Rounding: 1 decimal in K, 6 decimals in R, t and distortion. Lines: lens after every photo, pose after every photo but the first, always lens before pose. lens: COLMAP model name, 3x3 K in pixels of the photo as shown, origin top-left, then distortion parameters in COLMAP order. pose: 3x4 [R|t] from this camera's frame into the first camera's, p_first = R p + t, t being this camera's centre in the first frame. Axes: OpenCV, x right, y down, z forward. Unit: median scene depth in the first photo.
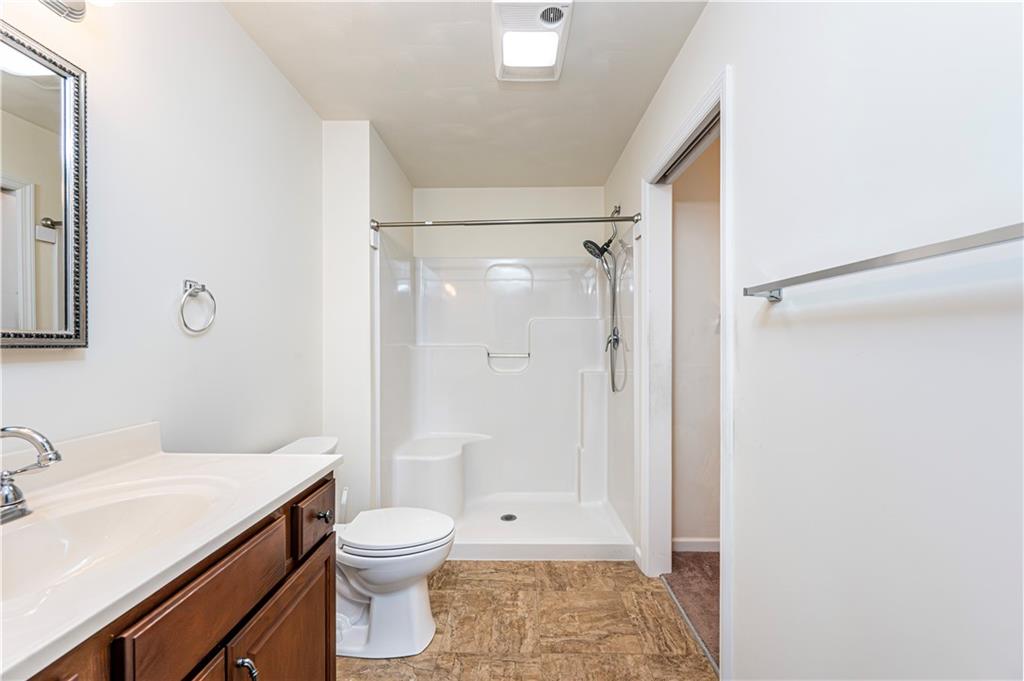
lens RADIAL K [[422.2, 0, 510.8], [0, 422.2, 344.3], [0, 0, 1]] dist [-0.001308, -0.000432]
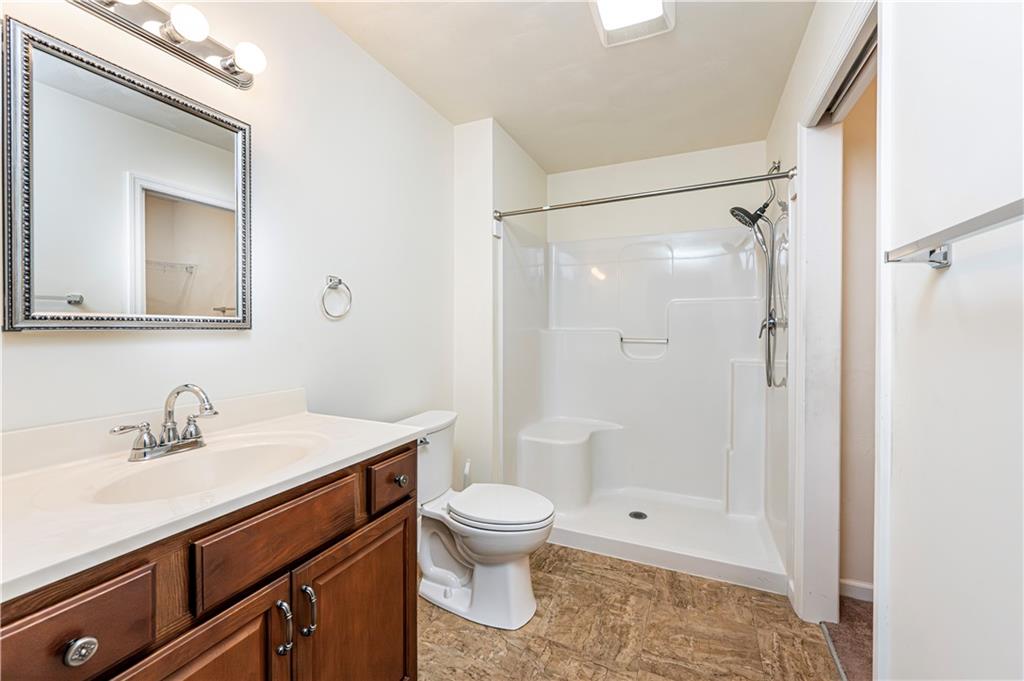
lens RADIAL K [[422.8, 0, 510.8], [0, 422.8, 330.1], [0, 0, 1]] dist [-0.001613, -0.000080]
pose [[0.914493, 0.006037, -0.404558, 0.158790], [-0.004676, 0.999980, 0.004352, 0.000203], [0.404576, -0.002088, 0.914502, 0.050813]]
